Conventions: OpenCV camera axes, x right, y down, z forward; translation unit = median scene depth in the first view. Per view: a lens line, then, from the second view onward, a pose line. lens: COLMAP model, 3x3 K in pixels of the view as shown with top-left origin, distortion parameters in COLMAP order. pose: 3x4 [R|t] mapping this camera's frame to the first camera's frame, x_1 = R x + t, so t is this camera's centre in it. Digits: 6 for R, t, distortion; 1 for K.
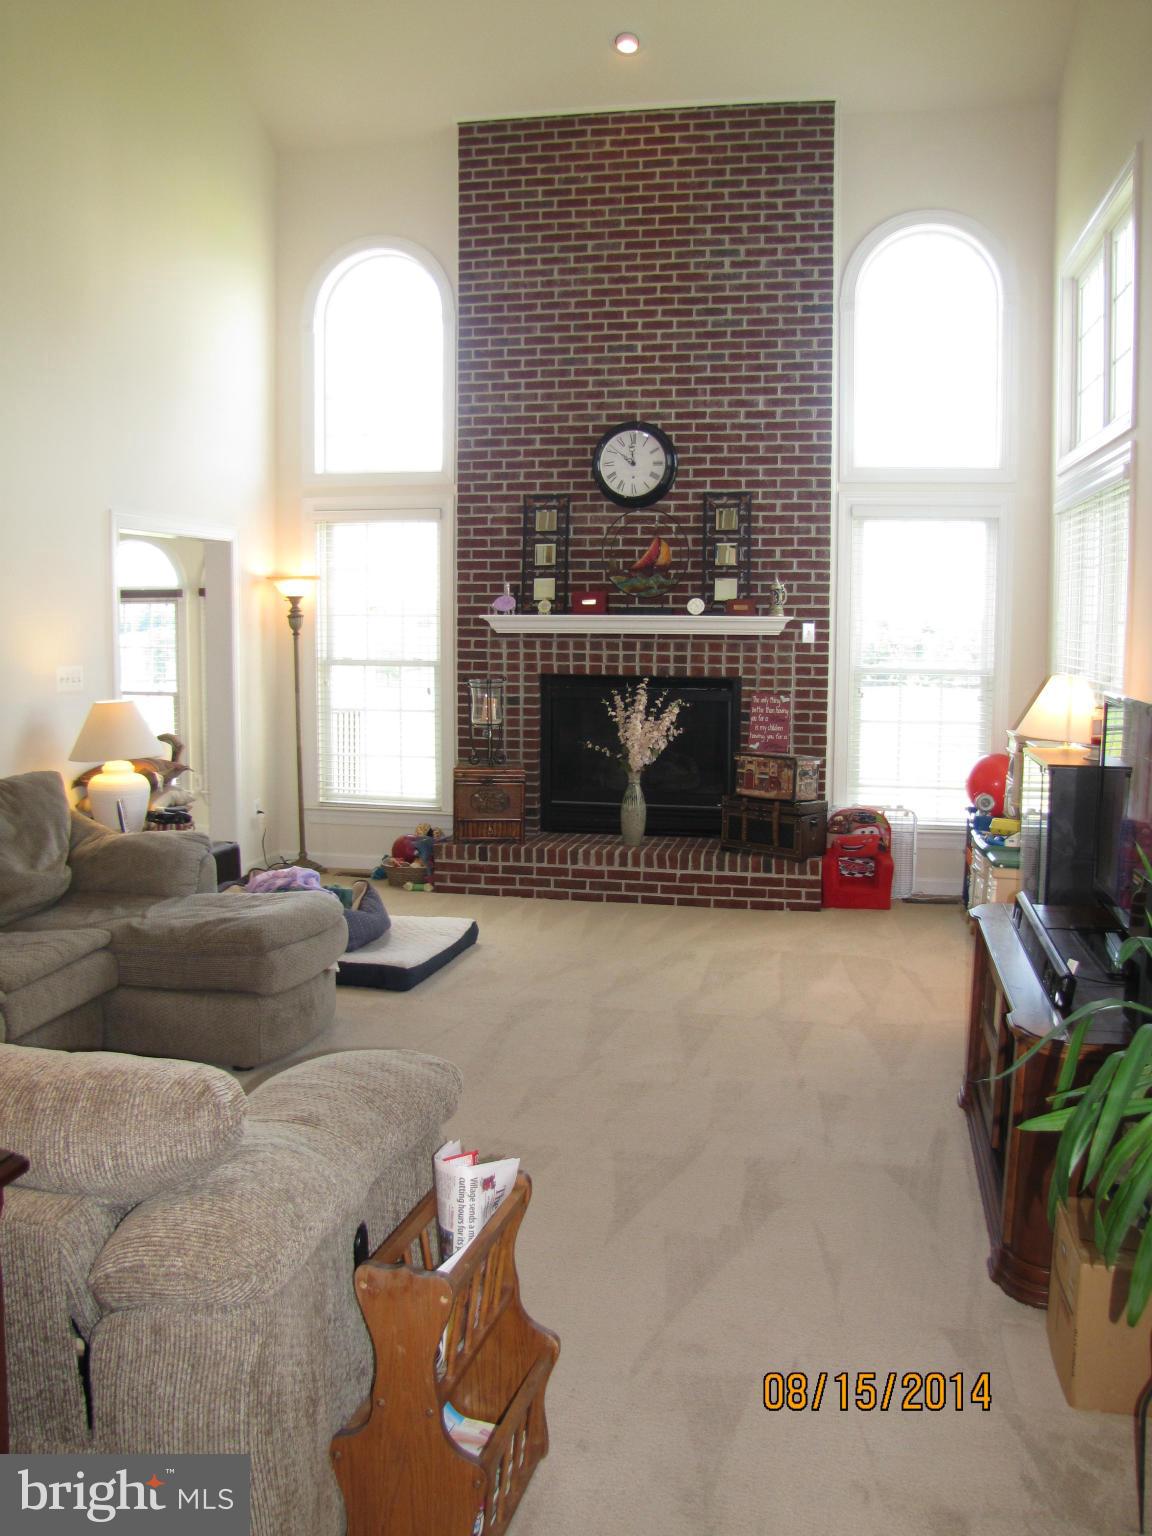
lens RADIAL K [[1287.5, 0, 576.0], [0, 1287.5, 768.0], [0, 0, 1]] dist [-0.190713, 0.172685]
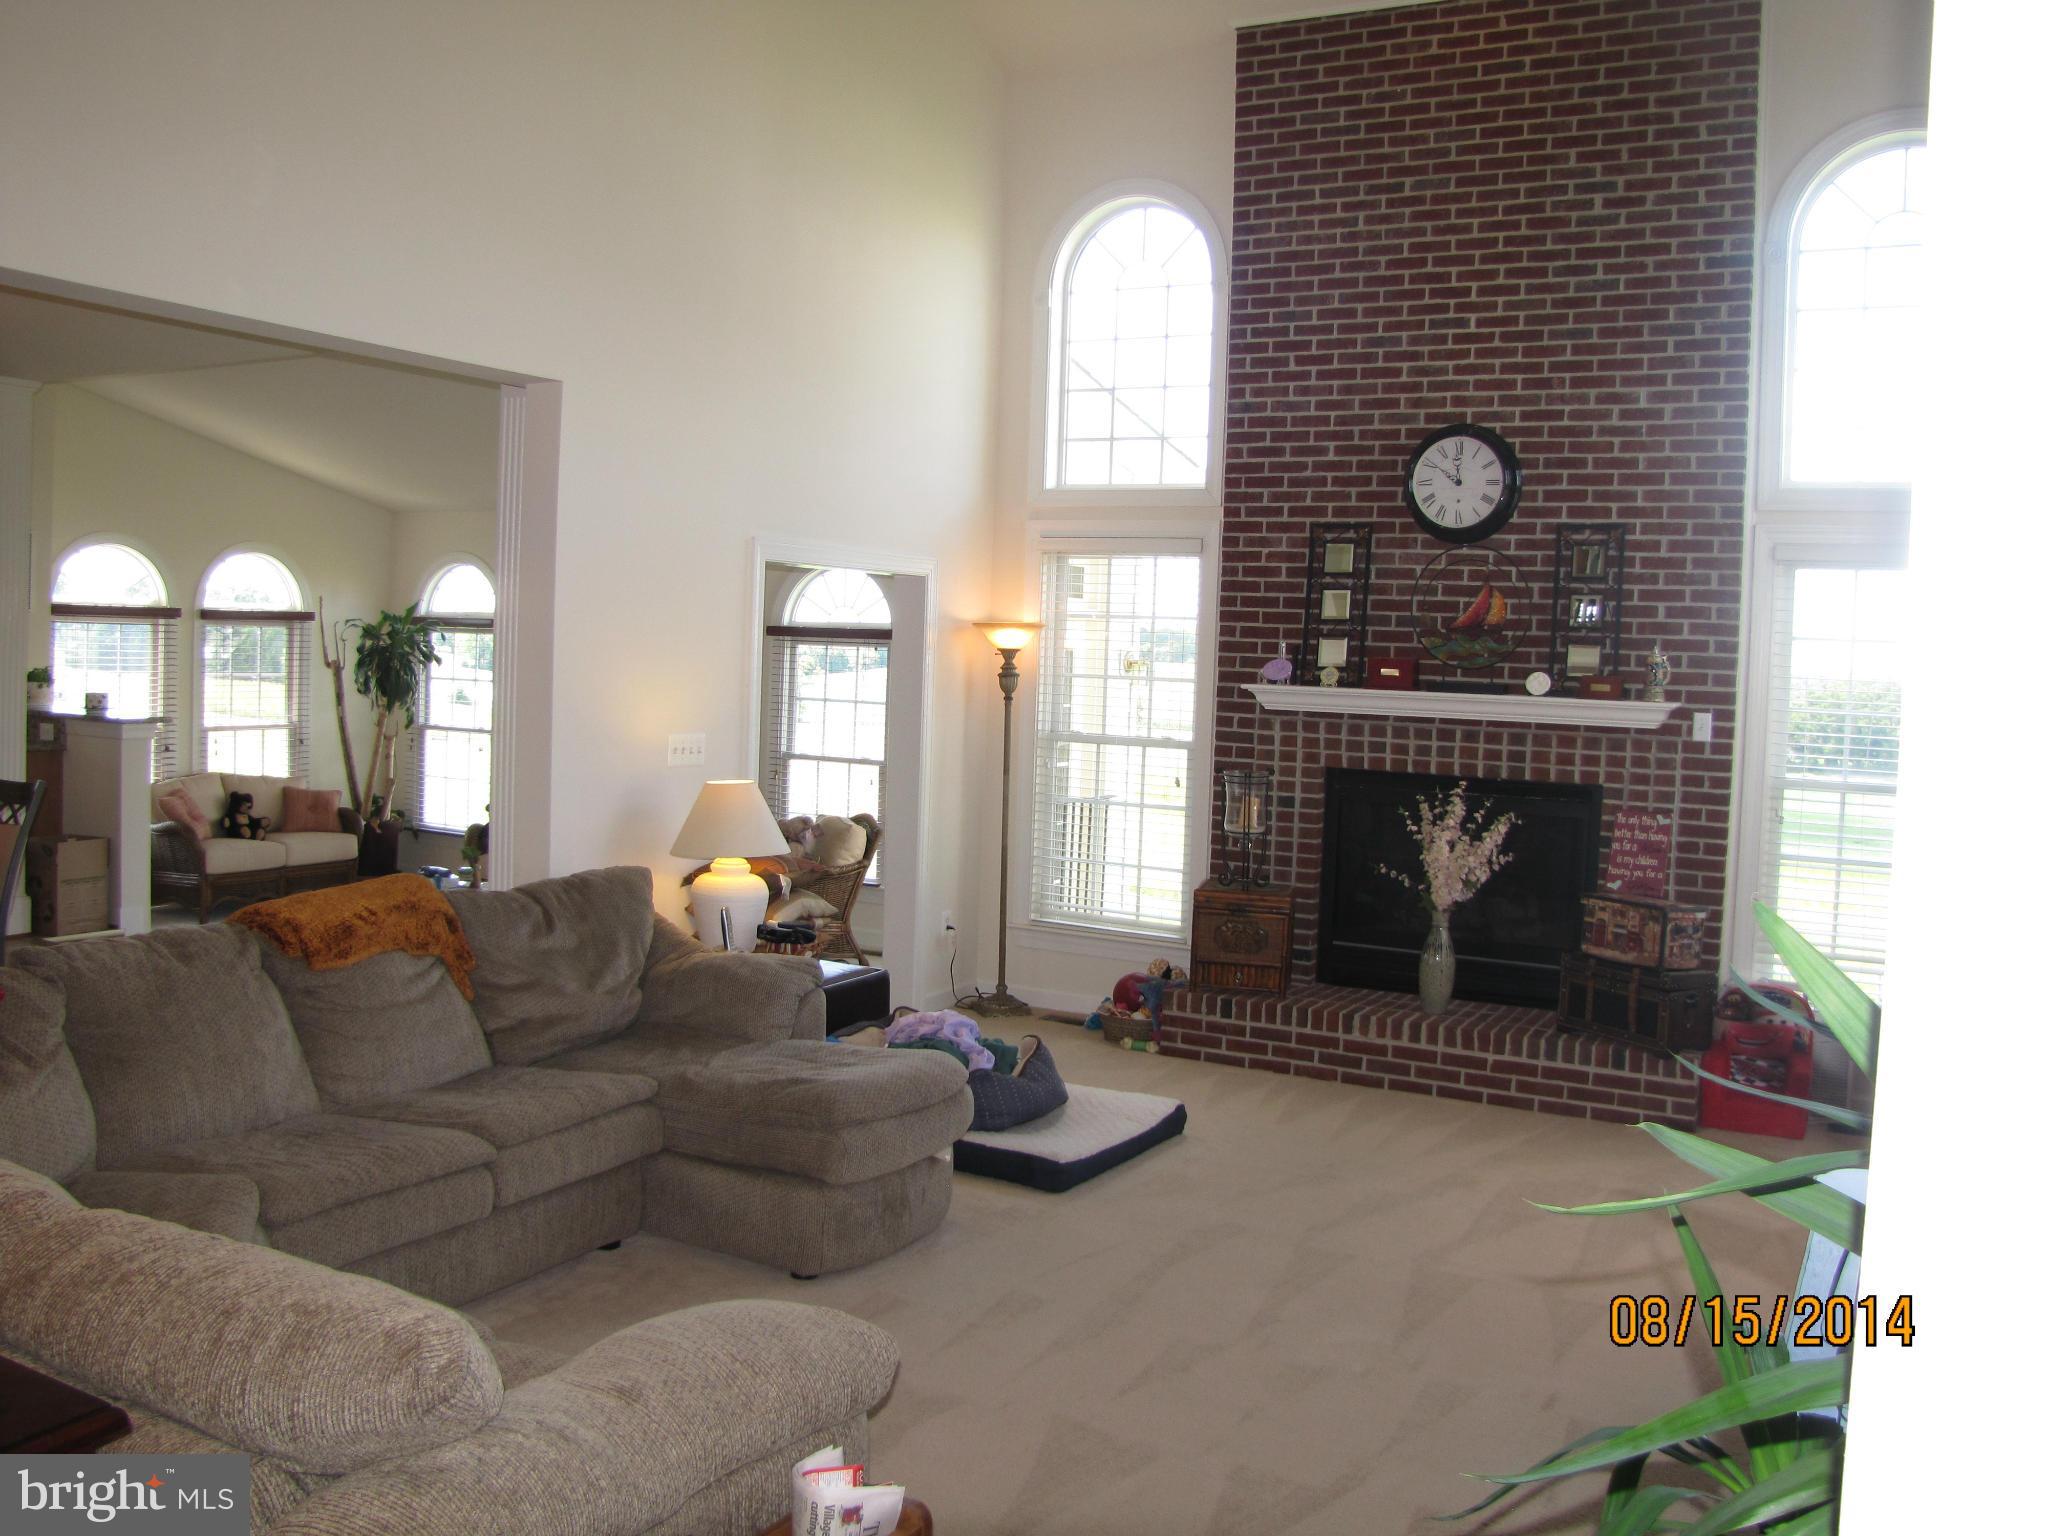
lens RADIAL K [[1716.6, 0, 999.1], [0, 1716.6, 742.7], [0, 0, 1]] dist [-0.190713, 0.172685]
pose [[0.951551, 0.043820, -0.304351, 0.094426], [-0.062932, 0.996595, -0.053269, -0.024770], [0.300981, 0.069842, 0.951069, 0.023066]]
